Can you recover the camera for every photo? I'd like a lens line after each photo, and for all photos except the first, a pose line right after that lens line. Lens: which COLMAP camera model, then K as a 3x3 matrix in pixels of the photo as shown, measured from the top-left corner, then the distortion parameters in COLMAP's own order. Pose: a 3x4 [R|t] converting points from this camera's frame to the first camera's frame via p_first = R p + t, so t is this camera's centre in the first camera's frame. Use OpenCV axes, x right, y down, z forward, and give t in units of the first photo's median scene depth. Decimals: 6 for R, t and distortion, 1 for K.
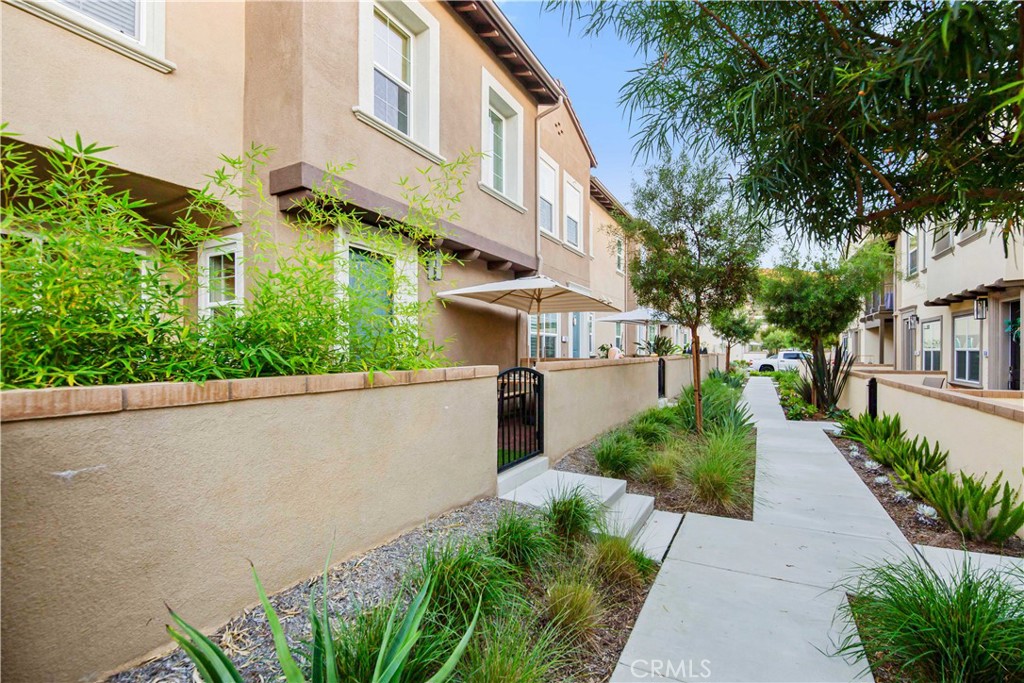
lens RADIAL K [[453.6, 0, 515.9], [0, 453.6, 351.7], [0, 0, 1]] dist [-0.009097, -0.002056]
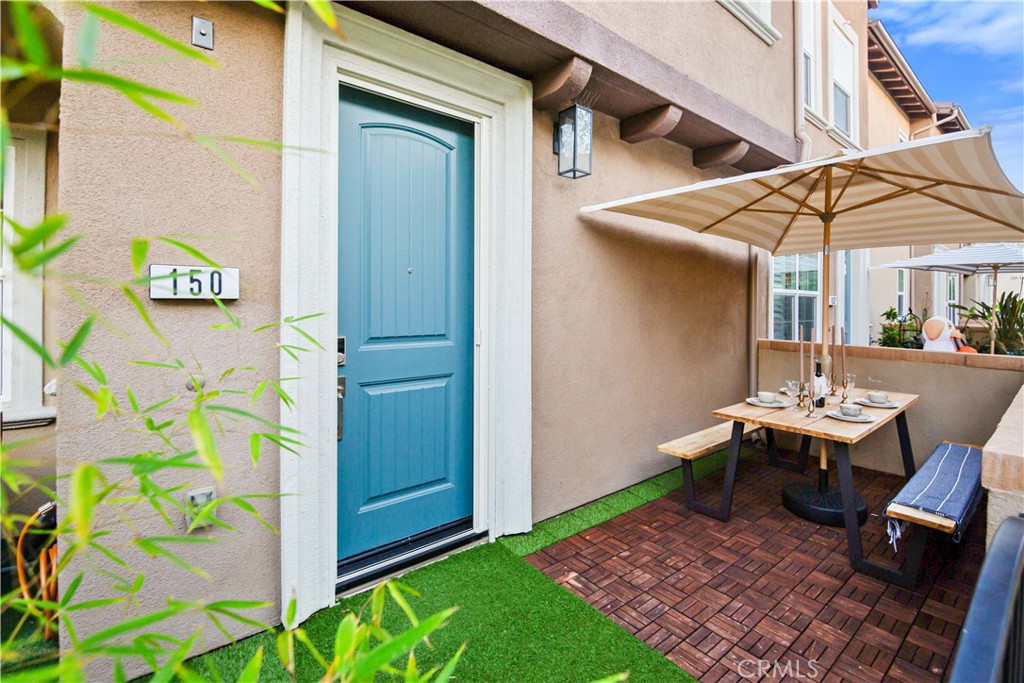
lens RADIAL K [[453.6, 0, 515.2], [0, 453.6, 304.4], [0, 0, 1]] dist [-0.009097, -0.002056]
pose [[0.922974, 0.005460, -0.384823, -0.057989], [-0.006620, 0.999977, -0.001689, -0.030563], [0.384805, 0.004107, 0.922989, 0.529667]]
